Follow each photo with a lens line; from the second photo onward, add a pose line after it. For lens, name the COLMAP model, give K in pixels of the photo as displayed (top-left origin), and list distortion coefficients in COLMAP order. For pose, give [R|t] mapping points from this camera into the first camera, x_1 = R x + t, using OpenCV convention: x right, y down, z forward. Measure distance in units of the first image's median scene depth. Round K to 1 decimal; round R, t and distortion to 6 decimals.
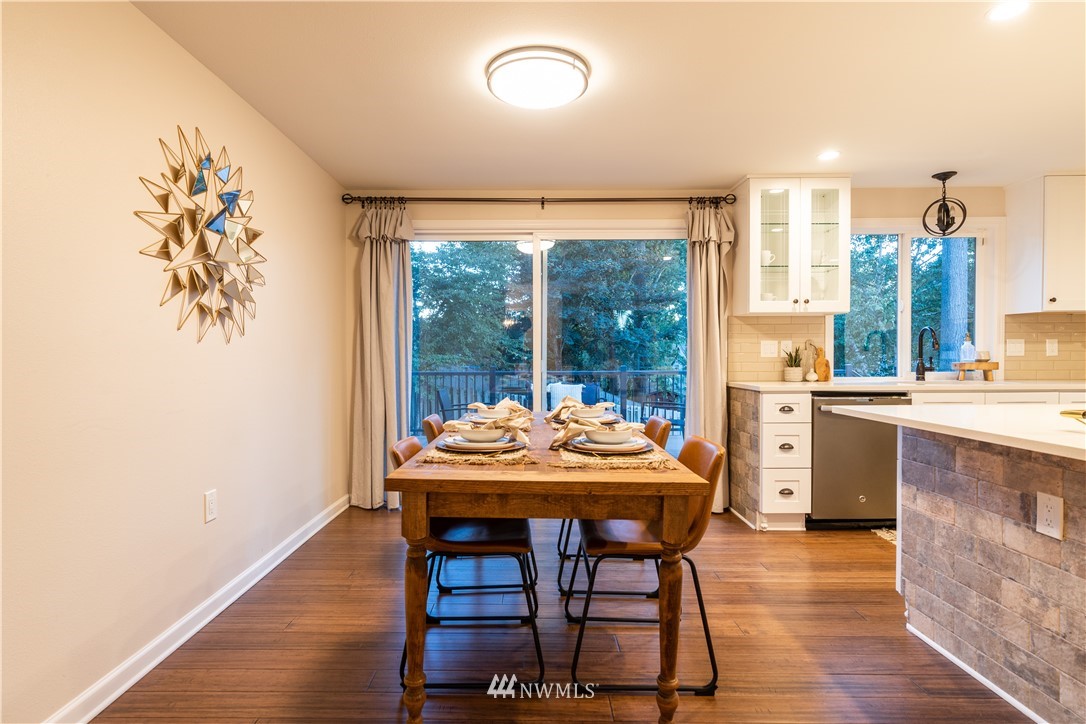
lens RADIAL K [[554.2, 0, 543.0], [0, 554.2, 362.0], [0, 0, 1]] dist [0.000336, 0.000430]
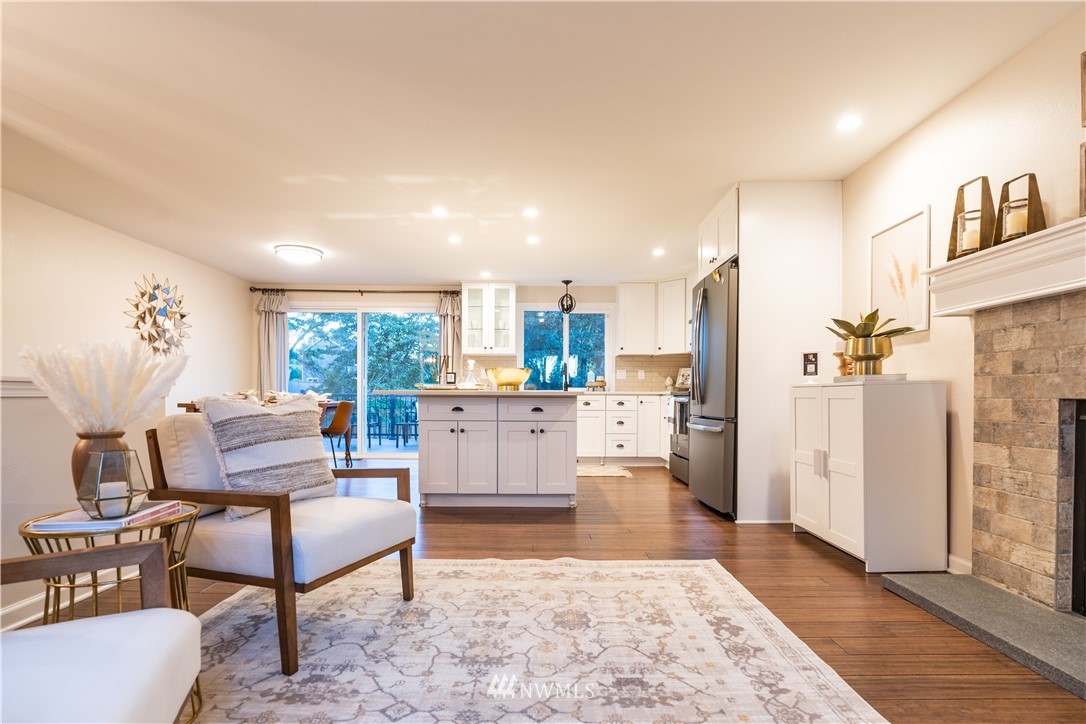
lens RADIAL K [[525.6, 0, 547.8], [0, 525.6, 400.1], [0, 0, 1]] dist [0.000553, 0.000253]
pose [[0.999963, 0.008161, 0.002877, 1.059497], [-0.008136, 0.999931, -0.008493, 0.129452], [-0.002946, 0.008470, 0.999960, -1.250526]]
